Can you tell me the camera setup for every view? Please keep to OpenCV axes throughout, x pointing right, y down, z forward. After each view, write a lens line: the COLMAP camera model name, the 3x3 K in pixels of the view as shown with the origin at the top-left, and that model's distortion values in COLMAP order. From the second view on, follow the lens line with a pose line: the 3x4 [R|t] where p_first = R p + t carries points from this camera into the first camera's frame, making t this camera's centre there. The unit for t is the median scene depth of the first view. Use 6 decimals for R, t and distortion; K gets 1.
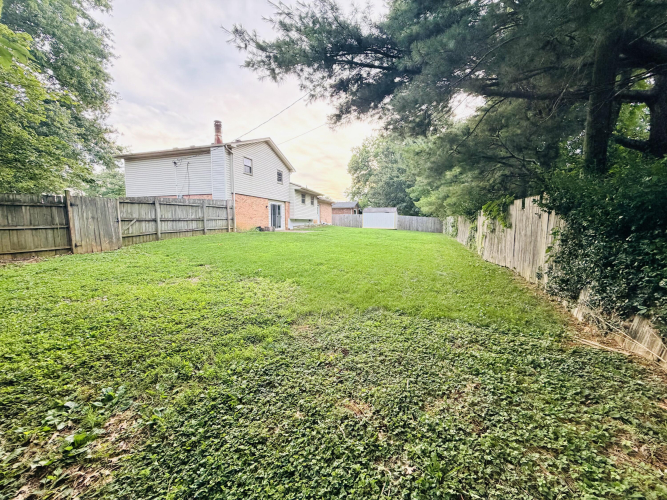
lens RADIAL K [[270.2, 0, 333.5], [0, 270.2, 250.0], [0, 0, 1]] dist [-0.001077, -0.000116]
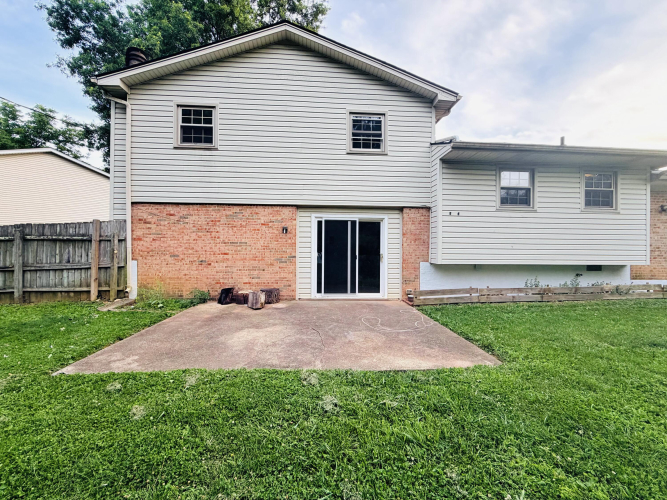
lens RADIAL K [[270.2, 0, 333.5], [0, 270.2, 250.0], [0, 0, 1]] dist [-0.001077, -0.000116]
pose [[0.354663, -0.002070, -0.934992, 0.092291], [-0.101057, 0.994055, -0.040534, -0.130616], [0.929517, 0.108863, 0.352345, 0.959619]]
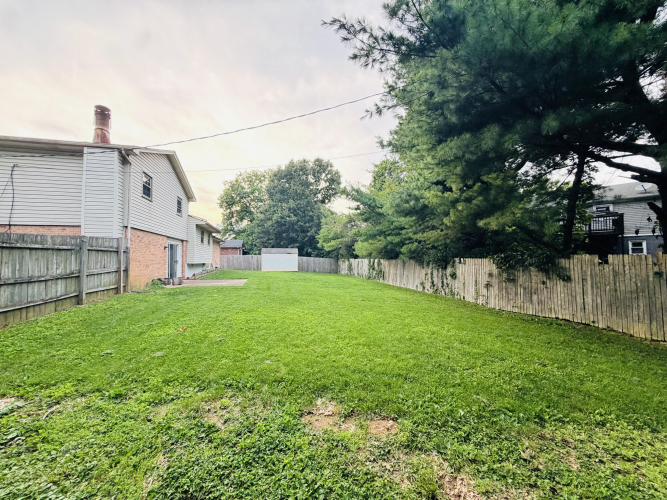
lens RADIAL K [[270.2, 0, 333.5], [0, 270.2, 250.0], [0, 0, 1]] dist [-0.001077, -0.000116]
pose [[0.855758, 0.010554, 0.517269, -0.241360], [0.060683, 0.990844, -0.120609, -0.050209], [-0.513806, 0.134601, 0.847282, 0.221791]]
